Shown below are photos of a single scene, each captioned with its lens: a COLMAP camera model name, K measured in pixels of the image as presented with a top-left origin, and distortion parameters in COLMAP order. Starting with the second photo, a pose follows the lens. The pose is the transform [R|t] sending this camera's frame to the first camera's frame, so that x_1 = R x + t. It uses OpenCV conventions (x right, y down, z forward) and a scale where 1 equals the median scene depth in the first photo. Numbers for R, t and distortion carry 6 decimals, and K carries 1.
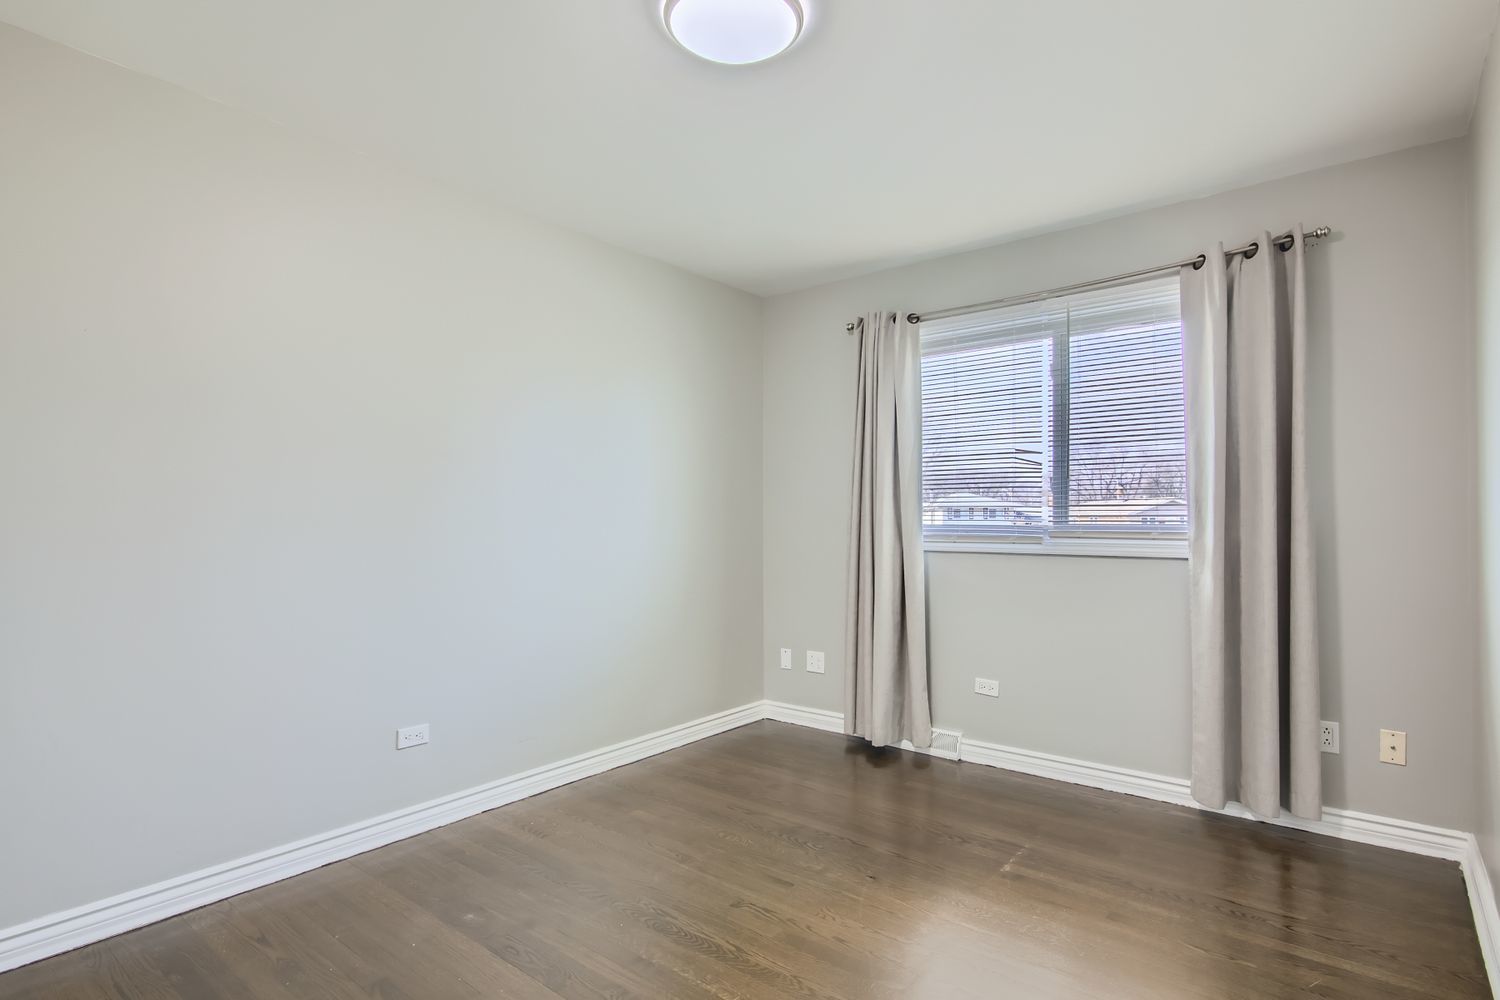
lens RADIAL K [[768.7, 0, 736.6], [0, 768.7, 524.4], [0, 0, 1]] dist [0.008381, -0.000386]
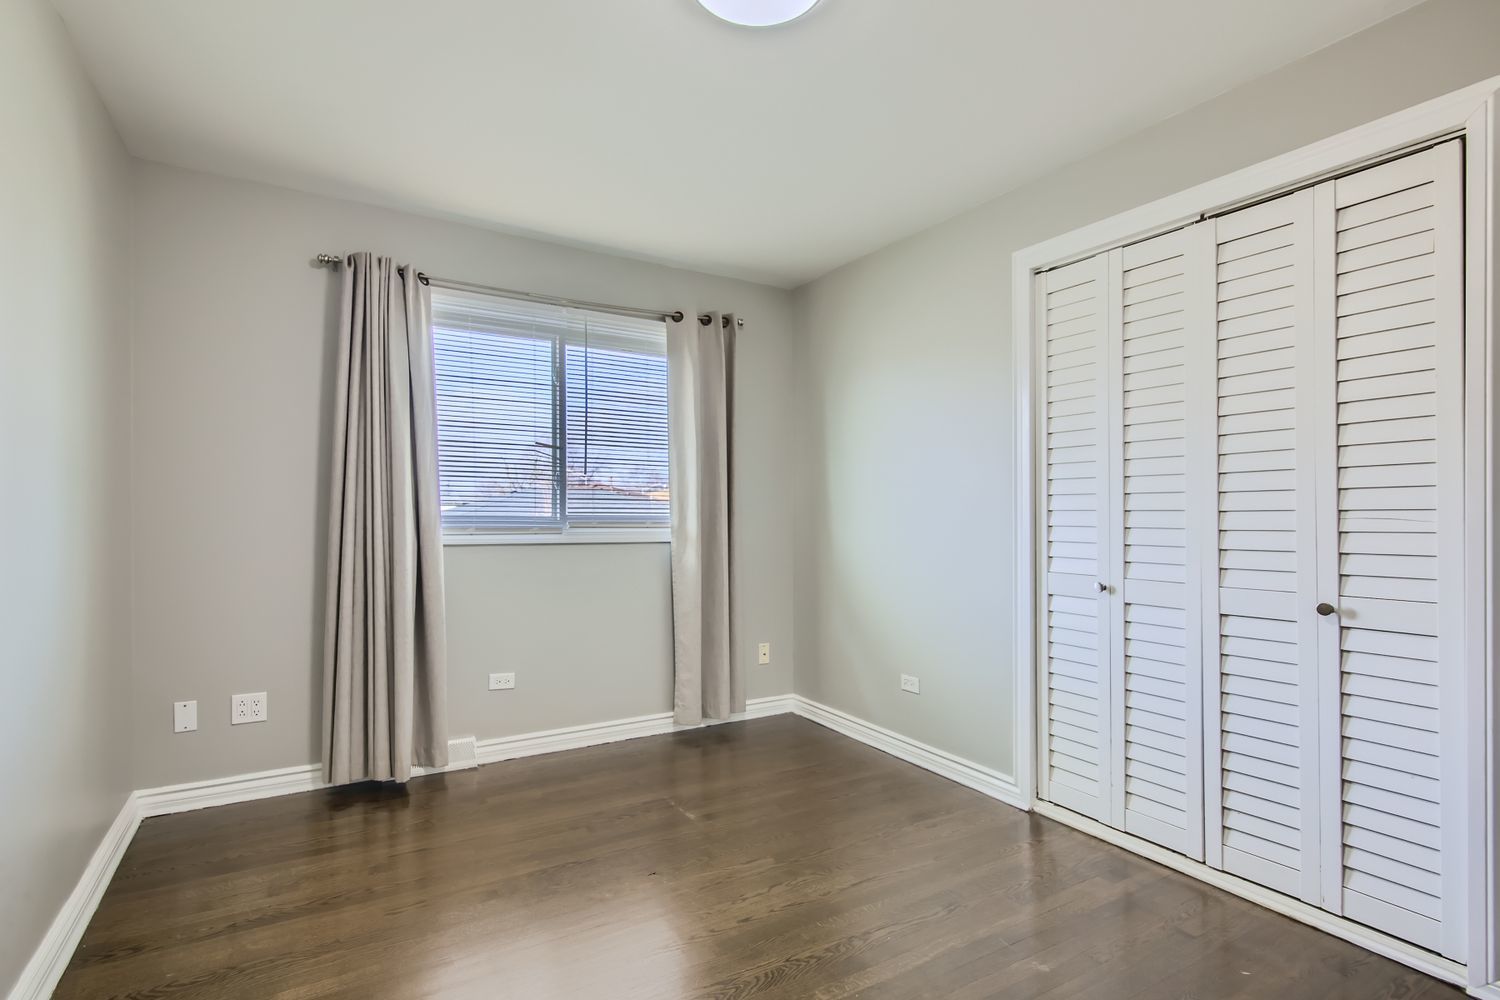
lens RADIAL K [[739.8, 0, 757.5], [0, 739.8, 515.1], [0, 0, 1]] dist [0.004635, 0.000899]
pose [[0.321909, 0.000078, 0.946771, -0.482620], [-0.001929, 0.999998, 0.000573, -0.001819], [-0.946769, -0.002010, 0.321908, 0.403005]]
